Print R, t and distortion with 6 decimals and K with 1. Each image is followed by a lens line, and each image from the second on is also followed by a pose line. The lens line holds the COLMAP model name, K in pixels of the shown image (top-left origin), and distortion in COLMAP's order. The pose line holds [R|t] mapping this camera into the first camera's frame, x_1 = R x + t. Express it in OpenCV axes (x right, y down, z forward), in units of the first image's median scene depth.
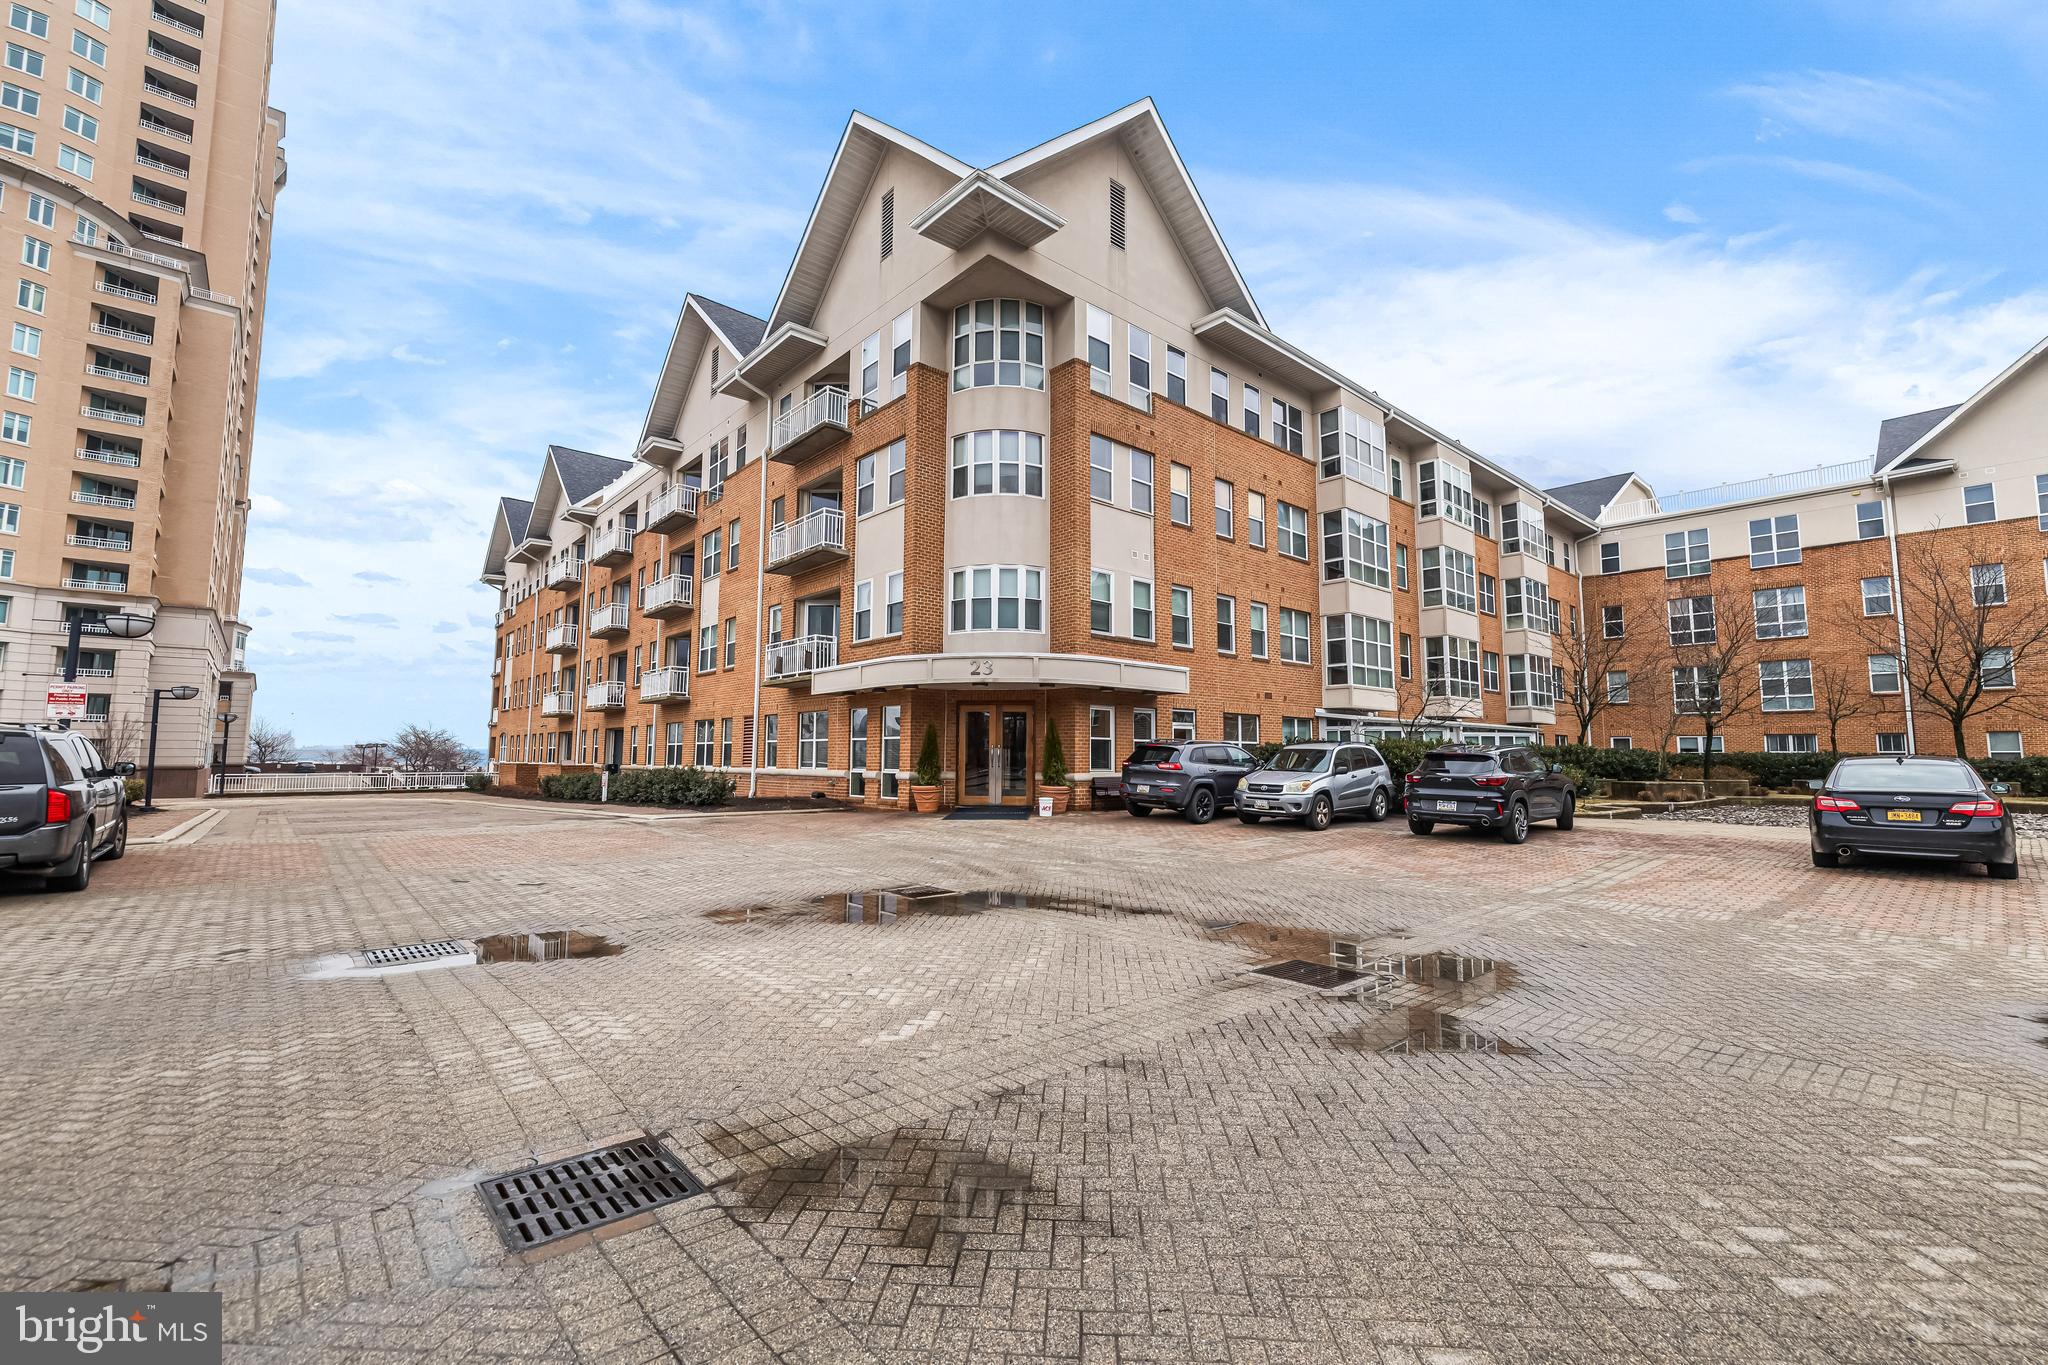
lens RADIAL K [[863.6, 0, 1028.9], [0, 863.6, 675.8], [0, 0, 1]] dist [0.006439, -0.000934]
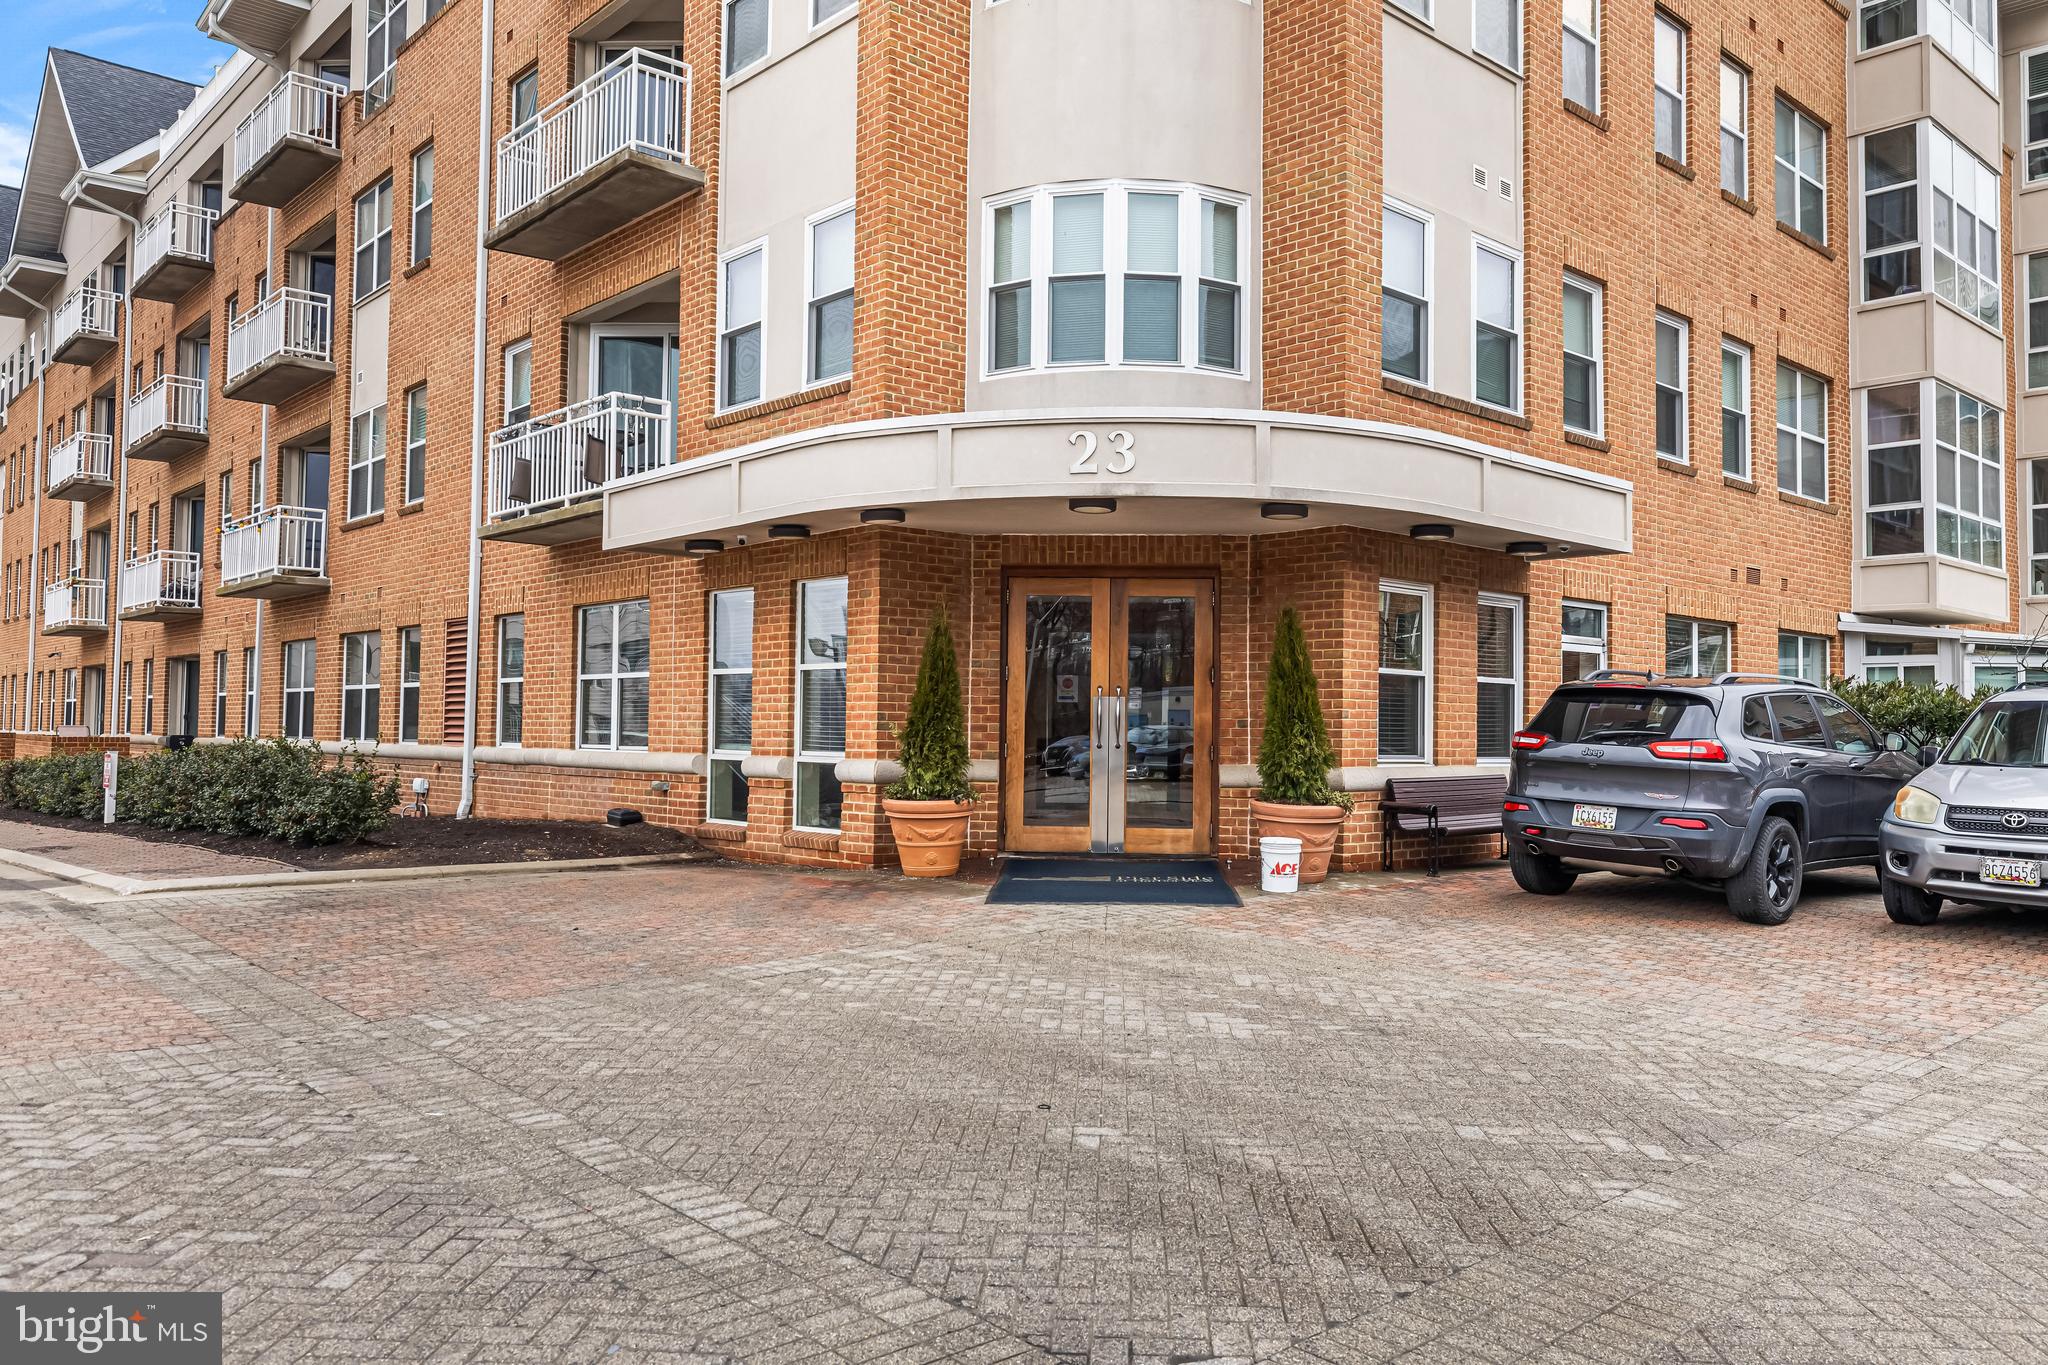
lens RADIAL K [[1527.3, 0, 1022.9], [0, 1527.3, 687.4], [0, 0, 1]] dist [-0.006874, 0.001793]
pose [[0.999957, 0.007912, 0.004882, -0.072174], [-0.008212, 0.997871, 0.064700, 0.035716], [-0.004360, -0.064738, 0.997893, 0.332295]]
